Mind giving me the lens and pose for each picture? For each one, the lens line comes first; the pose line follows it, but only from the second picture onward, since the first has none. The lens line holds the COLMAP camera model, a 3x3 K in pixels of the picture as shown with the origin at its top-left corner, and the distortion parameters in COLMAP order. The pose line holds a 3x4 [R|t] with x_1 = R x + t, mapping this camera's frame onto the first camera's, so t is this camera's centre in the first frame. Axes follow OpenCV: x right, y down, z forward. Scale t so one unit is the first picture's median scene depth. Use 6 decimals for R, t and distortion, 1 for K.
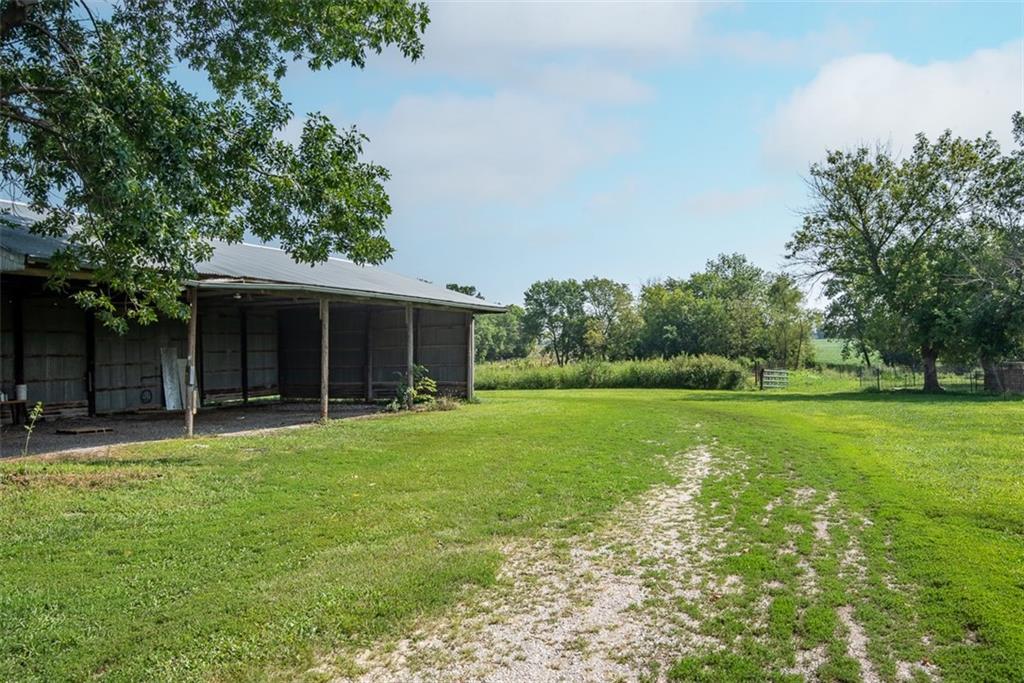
lens RADIAL K [[707.4, 0, 511.4], [0, 707.4, 348.8], [0, 0, 1]] dist [-0.000173, 0.000117]
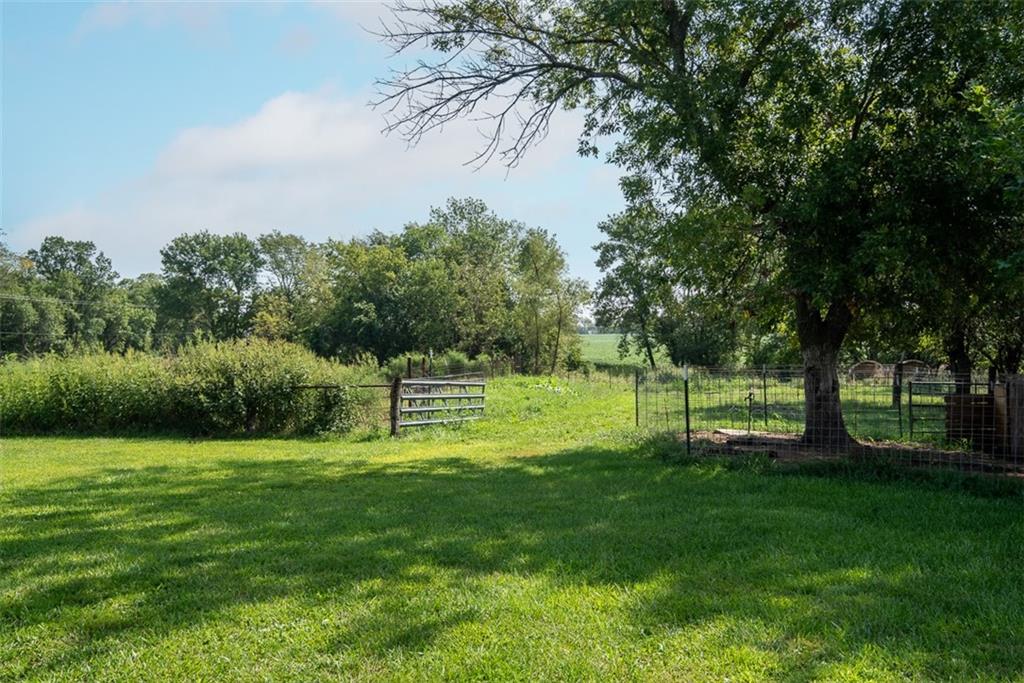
lens RADIAL K [[885.4, 0, 511.9], [0, 885.4, 341.9], [0, 0, 1]] dist [-0.003024, -0.001245]
pose [[0.952053, 0.007850, 0.305832, 0.100005], [-0.006797, 0.999967, -0.004508, 0.004356], [-0.305858, 0.002213, 0.952075, 0.199986]]
